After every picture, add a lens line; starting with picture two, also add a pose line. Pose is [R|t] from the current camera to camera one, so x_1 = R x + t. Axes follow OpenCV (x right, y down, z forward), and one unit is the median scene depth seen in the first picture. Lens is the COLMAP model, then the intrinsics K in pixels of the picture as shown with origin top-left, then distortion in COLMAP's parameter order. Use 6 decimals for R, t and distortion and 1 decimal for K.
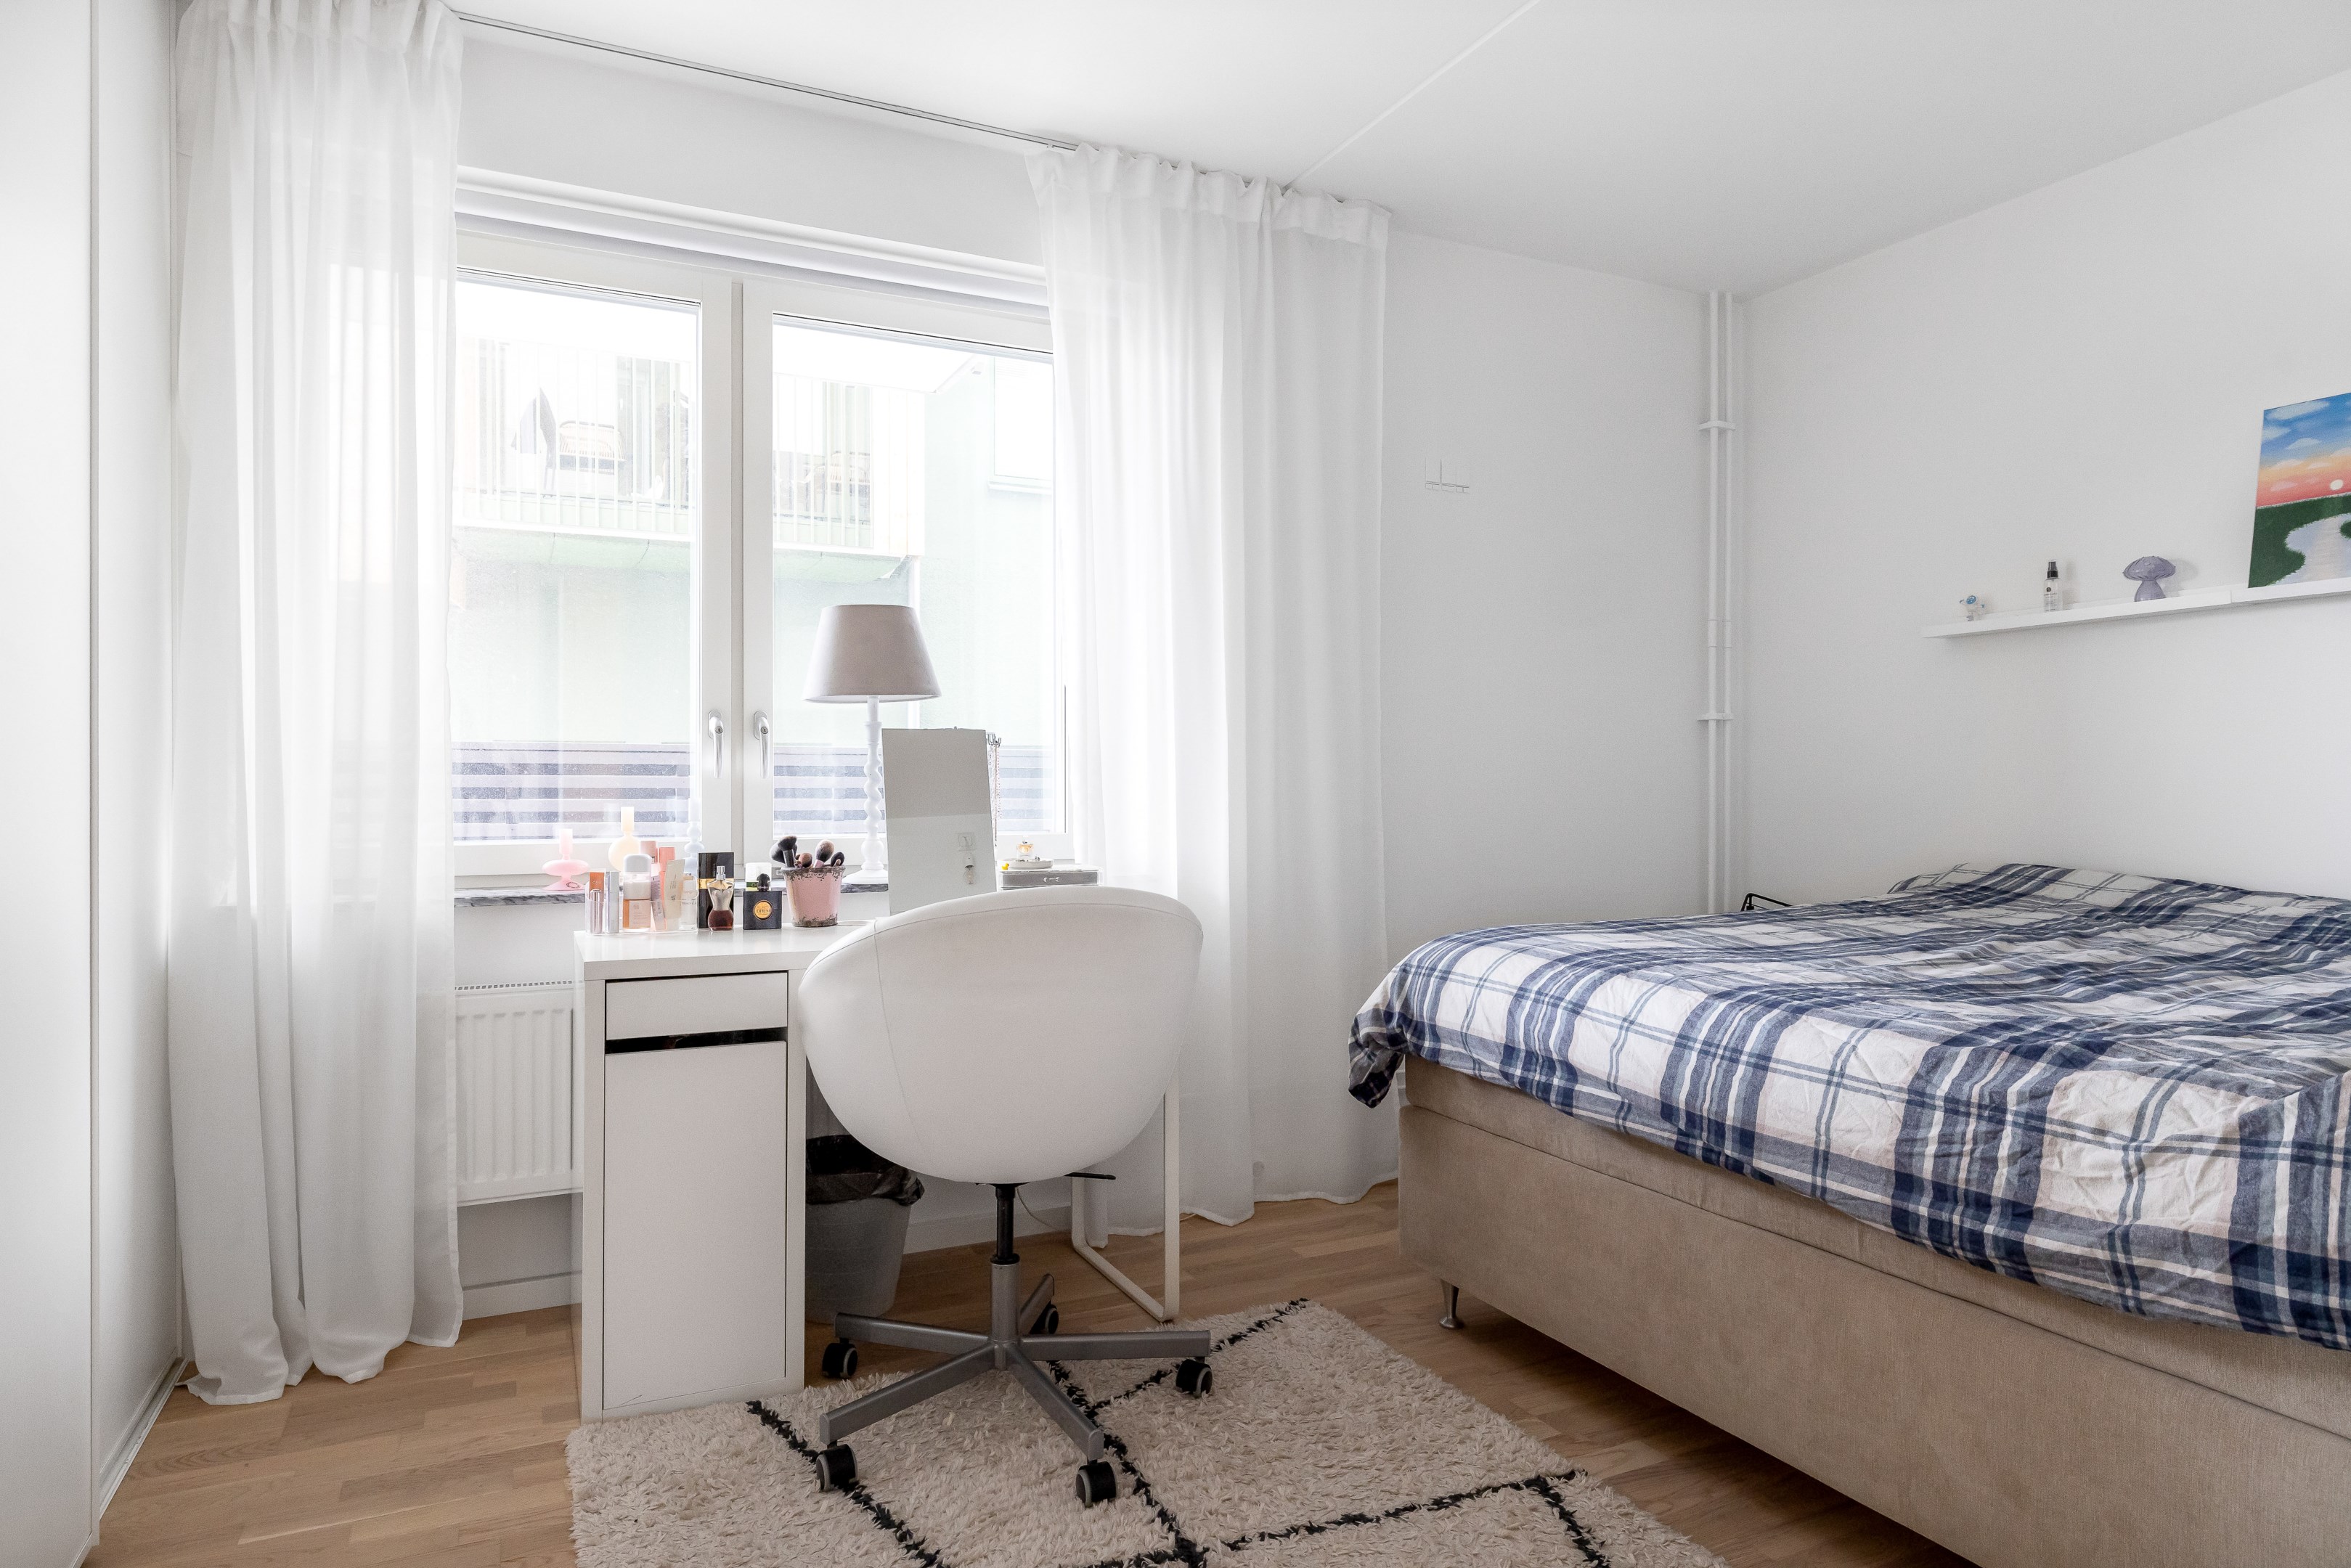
lens RADIAL K [[1390.3, 0, 1176.4], [0, 1390.3, 785.0], [0, 0, 1]] dist [-0.003587, 0.002998]
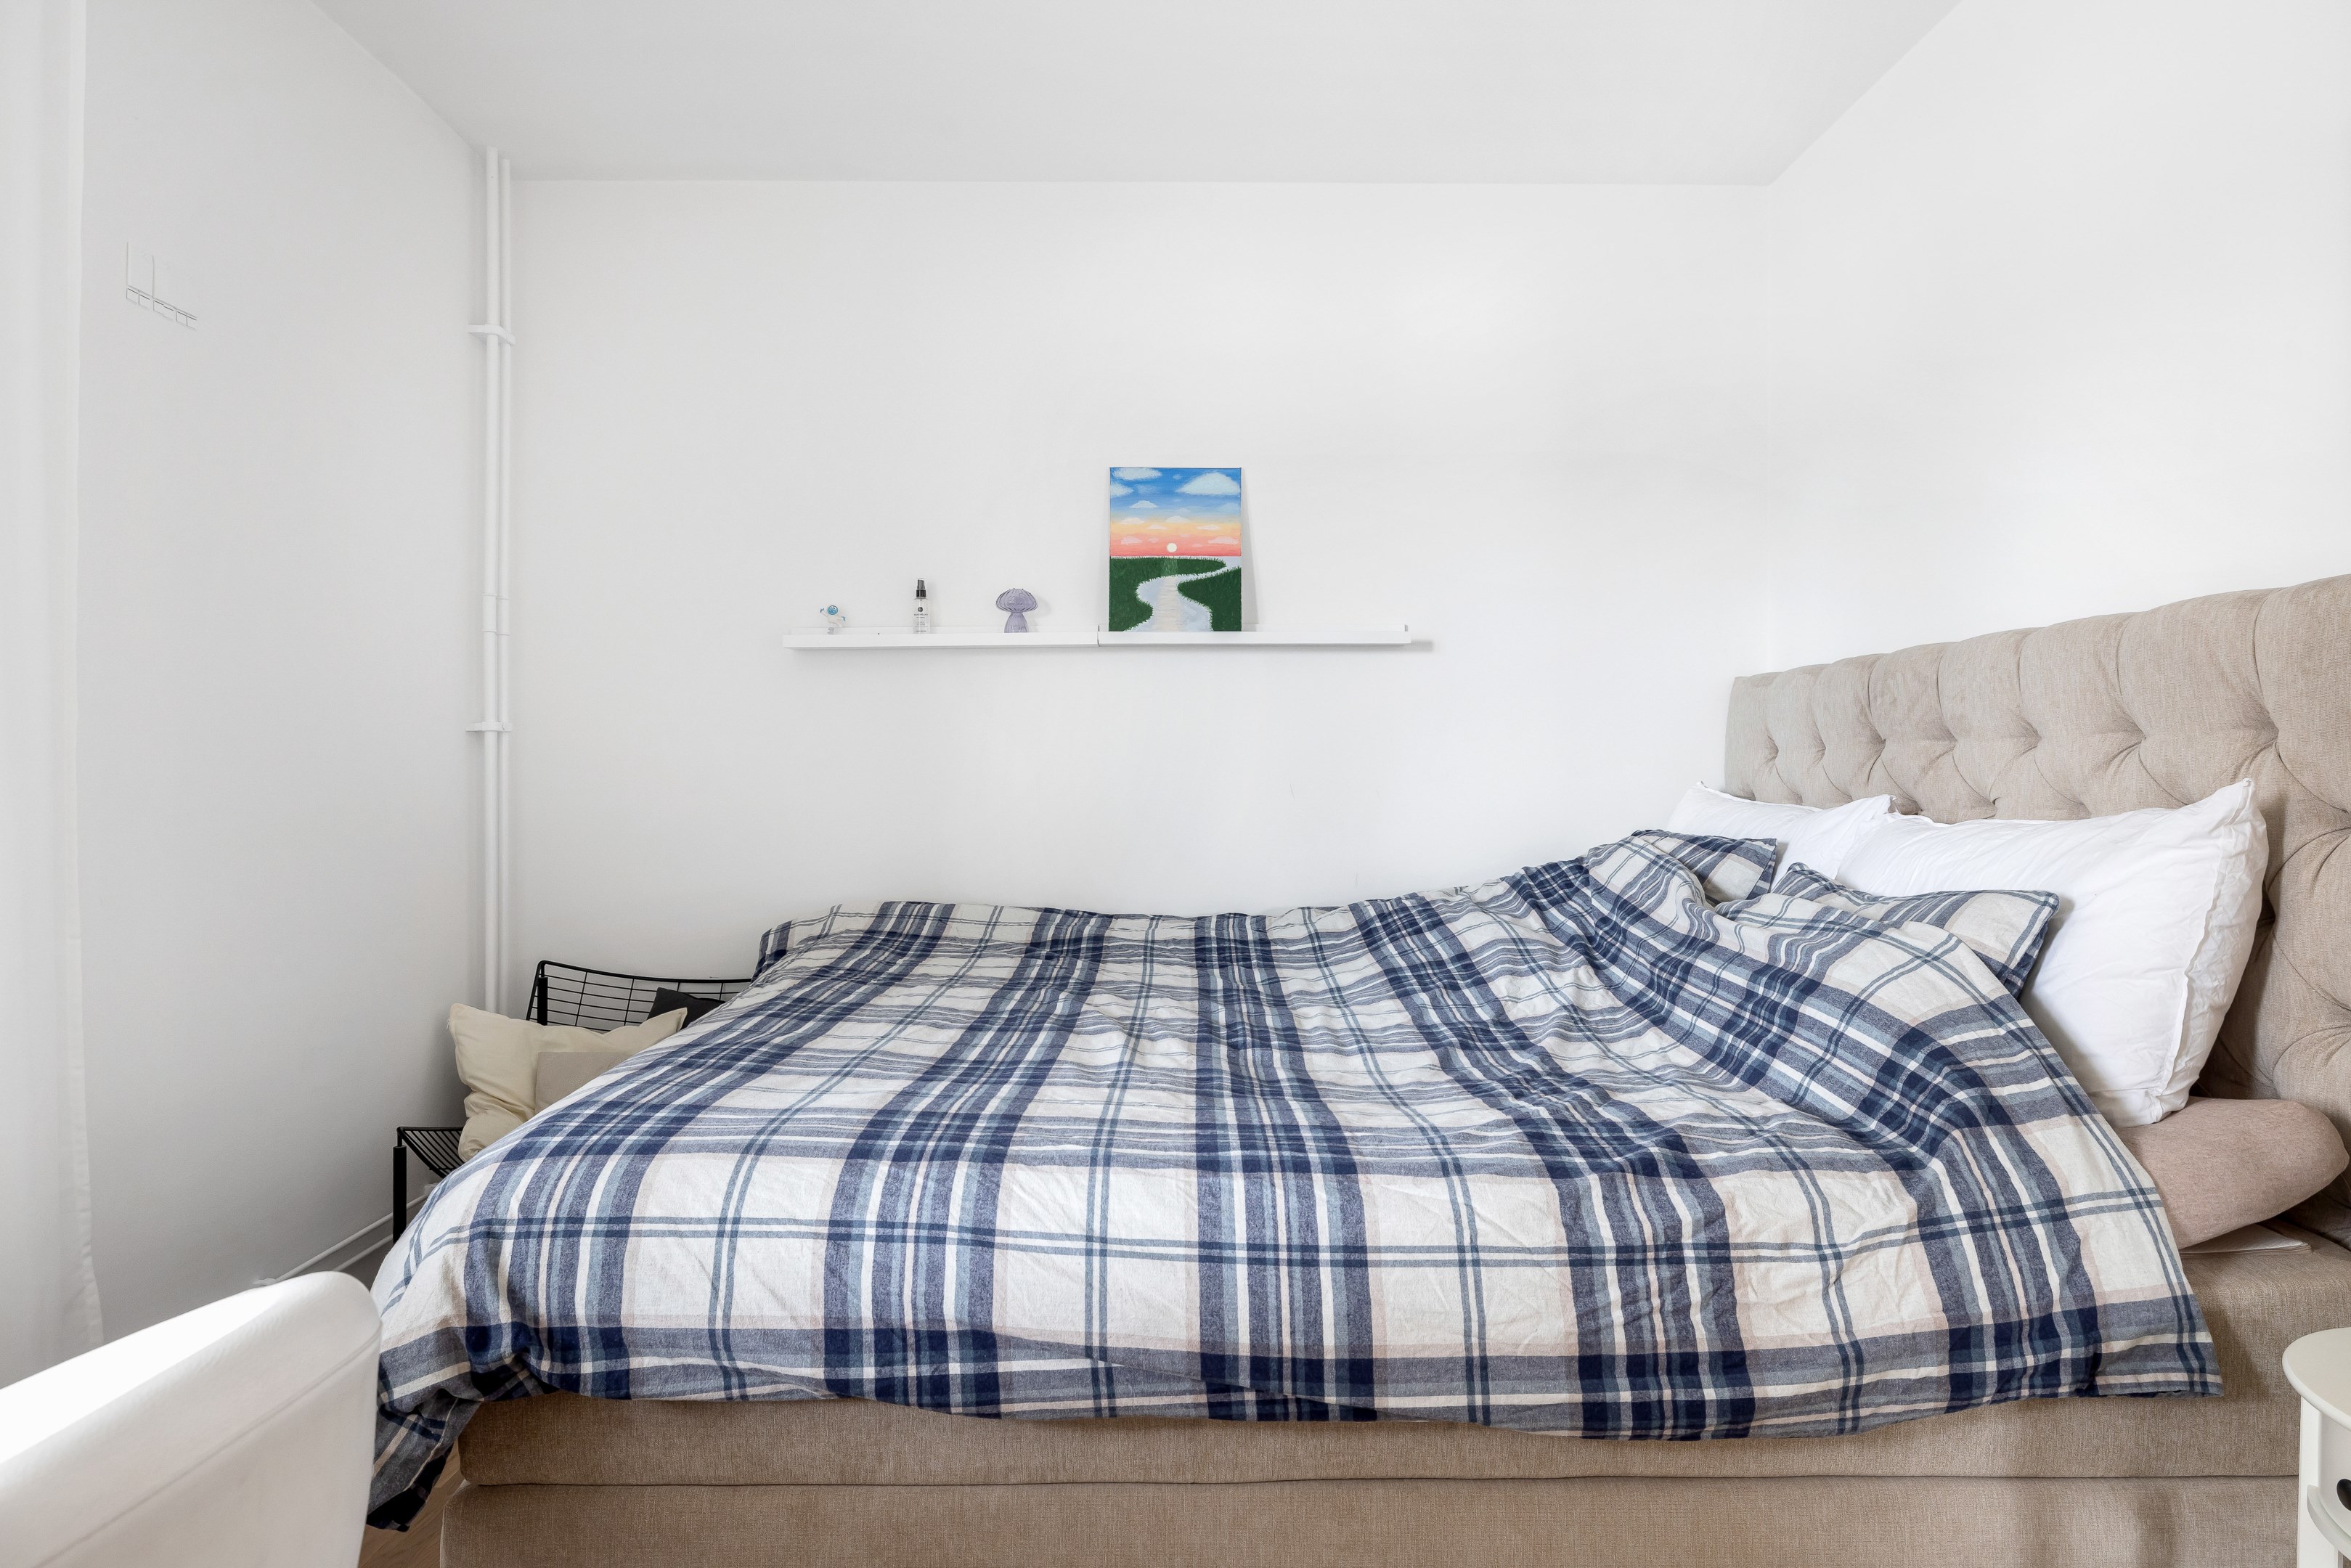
lens RADIAL K [[1390.3, 0, 1176.9], [0, 1390.3, 777.2], [0, 0, 1]] dist [-0.003587, 0.002998]
pose [[0.430163, -0.003109, 0.902746, -0.273849], [0.003324, 0.999993, 0.001860, -0.051189], [-0.902745, 0.002201, 0.430171, 0.796941]]
